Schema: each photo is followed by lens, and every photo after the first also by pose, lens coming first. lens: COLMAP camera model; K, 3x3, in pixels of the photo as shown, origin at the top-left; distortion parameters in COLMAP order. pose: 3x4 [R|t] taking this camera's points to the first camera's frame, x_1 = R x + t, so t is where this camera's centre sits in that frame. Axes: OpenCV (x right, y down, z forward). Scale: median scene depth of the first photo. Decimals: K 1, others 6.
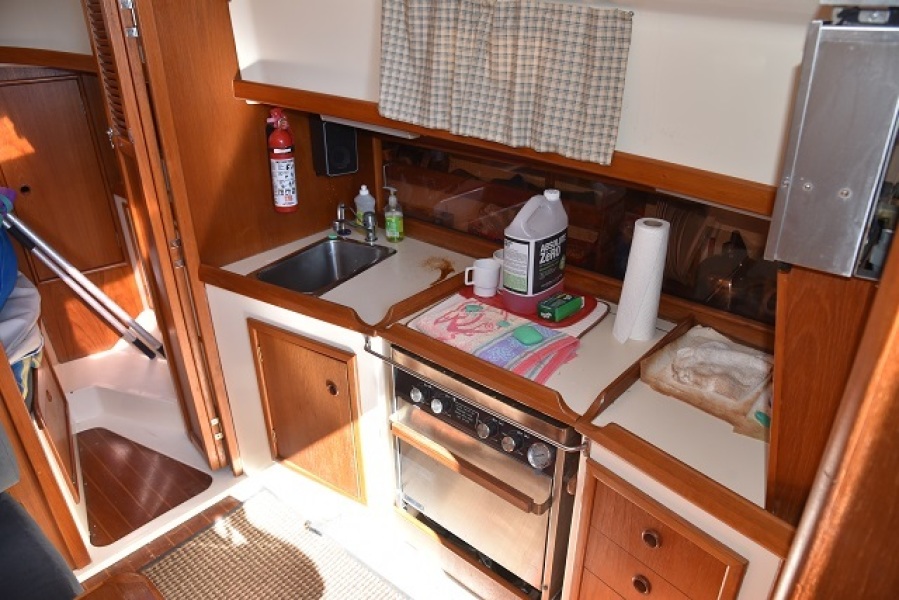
lens RADIAL K [[609.8, 0, 449.2], [0, 609.8, 307.3], [0, 0, 1]] dist [-0.112632, 0.047125]
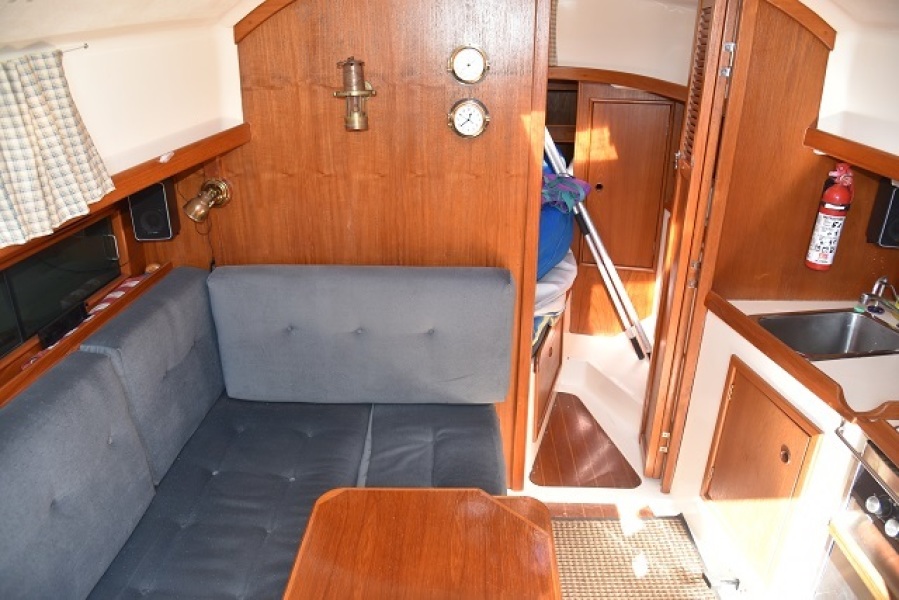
lens RADIAL K [[609.8, 0, 445.1], [0, 609.8, 306.0], [0, 0, 1]] dist [-0.112632, 0.047125]
pose [[0.620529, 0.320383, -0.715750, 0.052361], [-0.356660, 0.928172, 0.106255, 0.008046], [0.698382, 0.189345, 0.690225, -0.044667]]
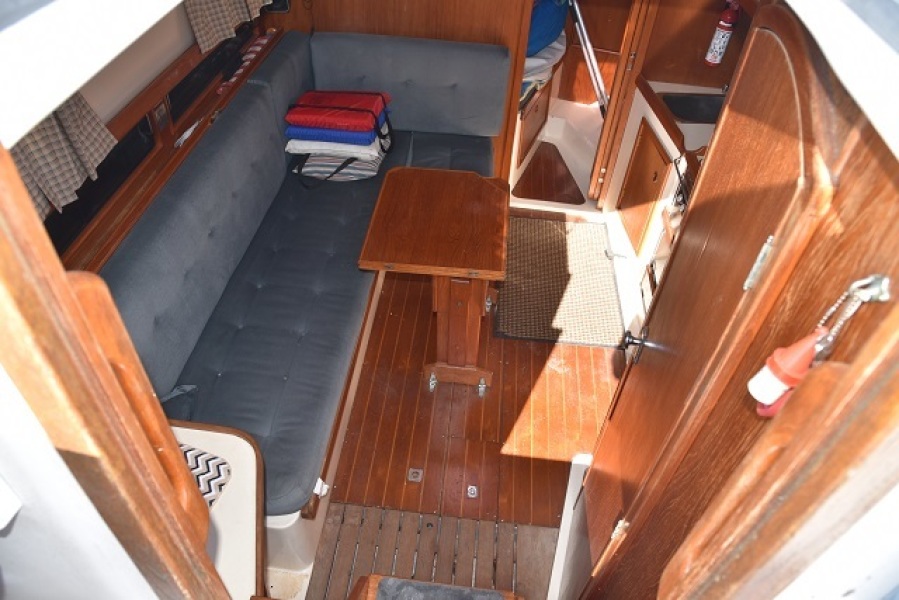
lens RADIAL K [[609.8, 0, 444.0], [0, 609.8, 302.5], [0, 0, 1]] dist [-0.112632, 0.047125]
pose [[0.570455, 0.603020, -0.557627, 0.515674], [-0.416069, 0.797541, 0.436823, -0.056887], [0.708144, -0.017177, 0.705859, -0.478886]]
